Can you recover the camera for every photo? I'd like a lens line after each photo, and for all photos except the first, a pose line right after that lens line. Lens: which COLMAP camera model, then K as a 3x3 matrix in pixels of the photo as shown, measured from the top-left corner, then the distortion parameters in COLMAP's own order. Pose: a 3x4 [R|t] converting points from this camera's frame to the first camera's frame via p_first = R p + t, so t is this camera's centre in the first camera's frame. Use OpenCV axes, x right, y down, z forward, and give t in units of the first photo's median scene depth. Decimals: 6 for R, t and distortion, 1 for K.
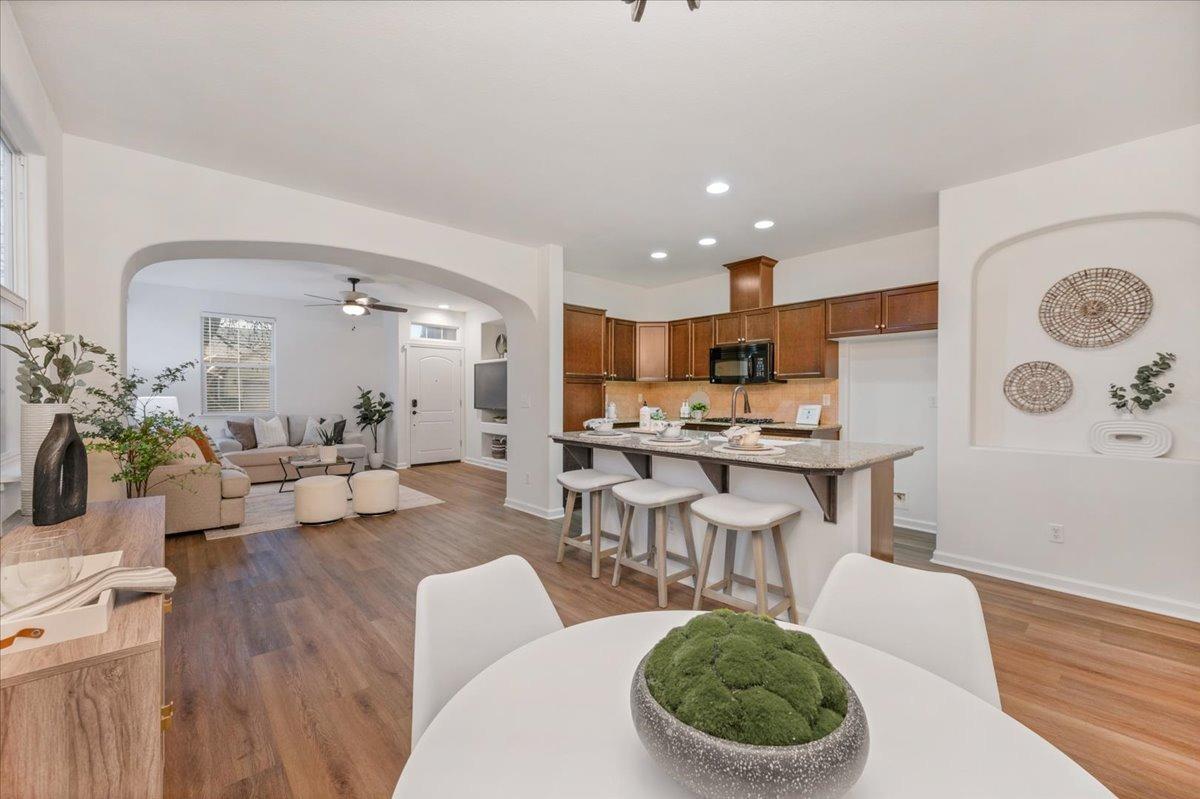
lens RADIAL K [[479.0, 0, 608.7], [0, 479.0, 398.4], [0, 0, 1]] dist [0.000155, 0.000045]
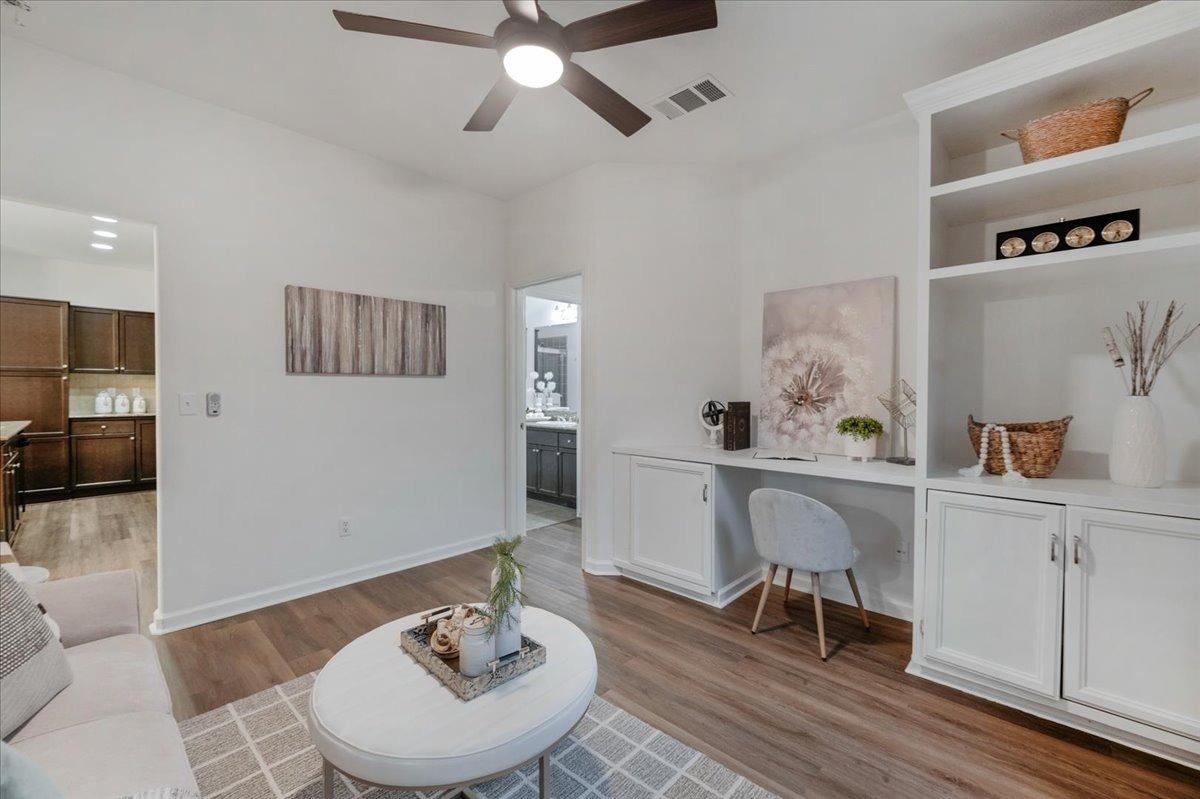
lens RADIAL K [[492.6, 0, 602.2], [0, 492.6, 396.8], [0, 0, 1]] dist [0.000962, 0.000328]
pose [[0.996836, -0.002468, 0.079448, 1.613515], [0.001710, 0.999952, 0.009614, 0.001690], [-0.079468, -0.009448, 0.996793, -0.147625]]
